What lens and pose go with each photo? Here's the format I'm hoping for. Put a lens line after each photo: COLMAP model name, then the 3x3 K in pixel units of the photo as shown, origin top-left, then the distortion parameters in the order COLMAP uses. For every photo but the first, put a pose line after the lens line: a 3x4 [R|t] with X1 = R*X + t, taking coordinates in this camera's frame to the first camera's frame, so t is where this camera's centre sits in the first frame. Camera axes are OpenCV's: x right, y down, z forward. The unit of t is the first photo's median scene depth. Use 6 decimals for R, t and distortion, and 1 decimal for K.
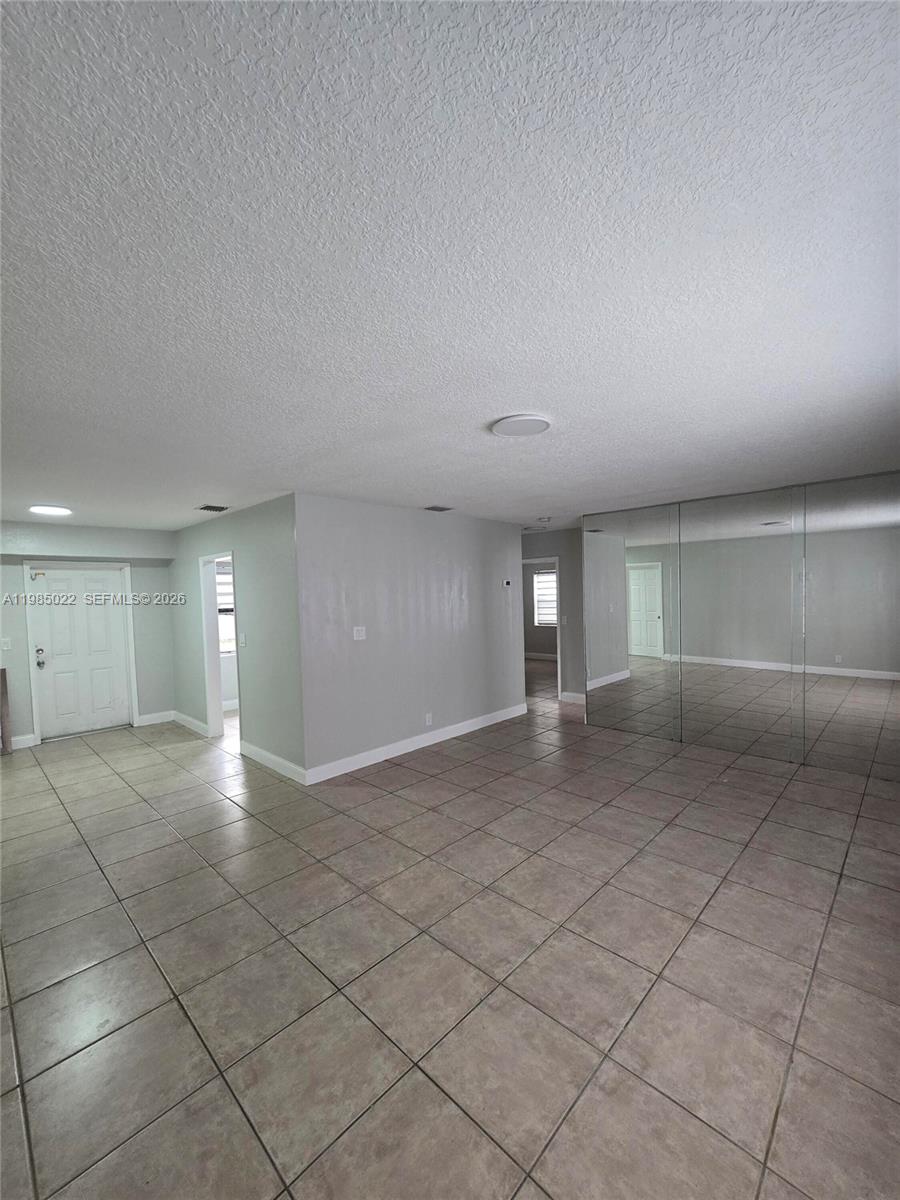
lens RADIAL K [[488.2, 0, 455.8], [0, 488.2, 612.8], [0, 0, 1]] dist [-0.004531, 0.002302]
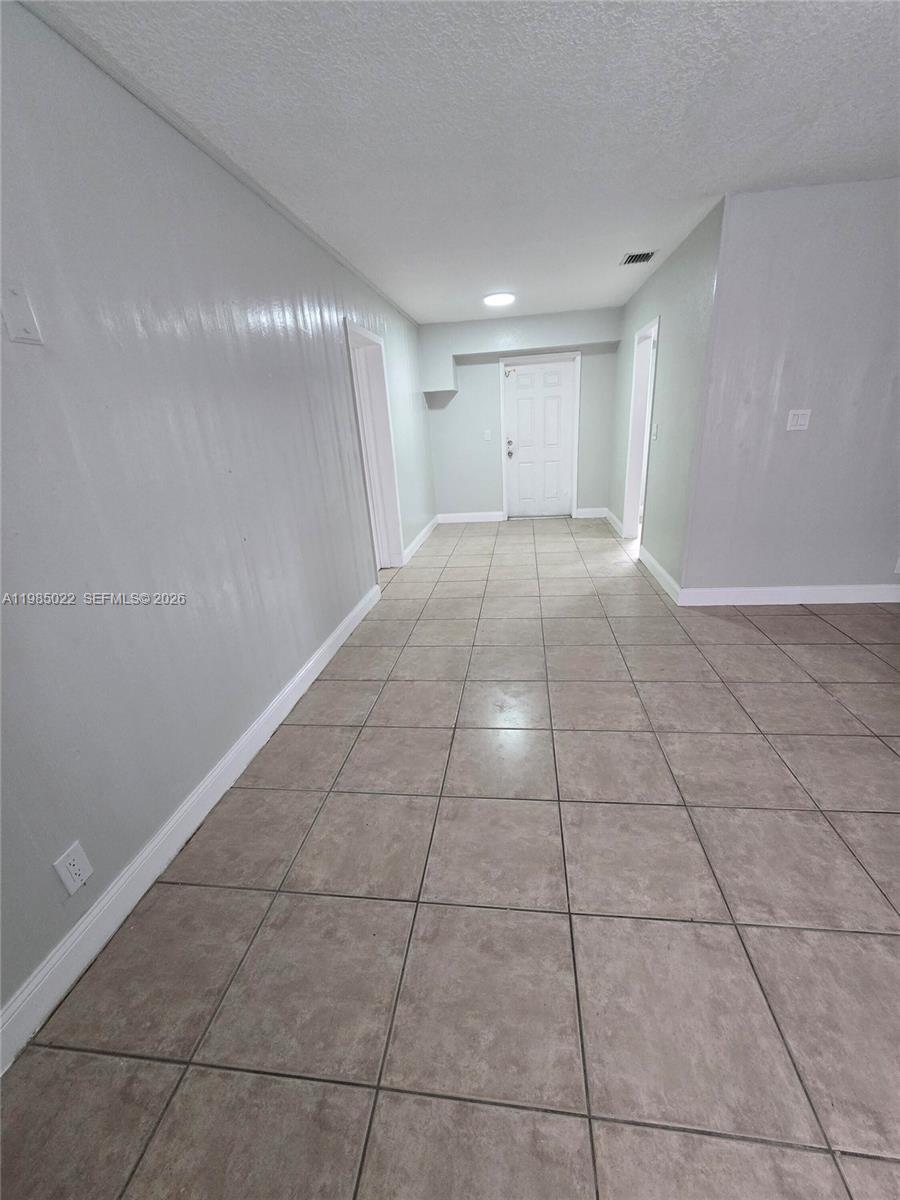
lens RADIAL K [[488.2, 0, 455.5], [0, 488.2, 616.5], [0, 0, 1]] dist [-0.004531, 0.002302]
pose [[0.595471, 0.288058, -0.749958, 0.218342], [0.017439, 0.928652, 0.370541, 0.072574], [0.803188, -0.233725, 0.547962, 0.347130]]
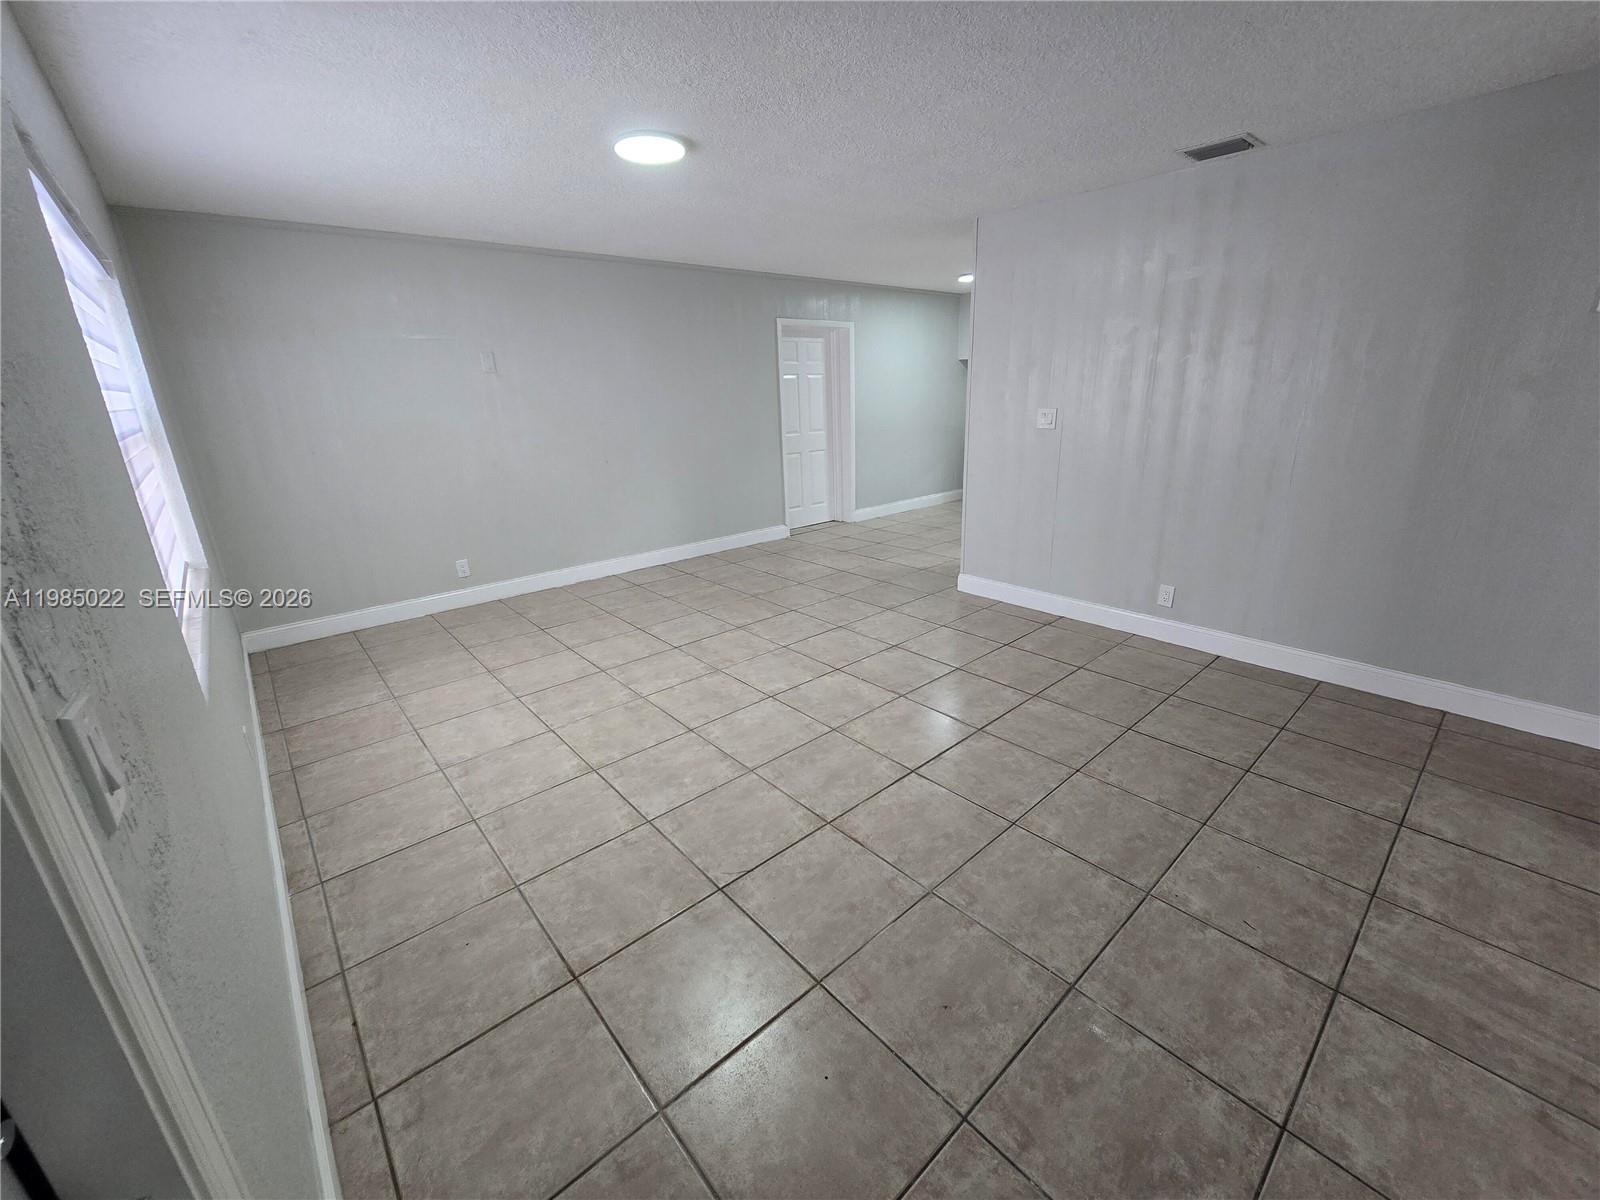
lens RADIAL K [[650.9, 0, 828.3], [0, 650.9, 589.1], [0, 0, 1]] dist [-0.004531, 0.002302]
pose [[-0.061582, 0.324402, -0.943913, 1.494603], [-0.009441, 0.945476, 0.325555, -0.053027], [0.998057, 0.028960, -0.055162, 1.511570]]
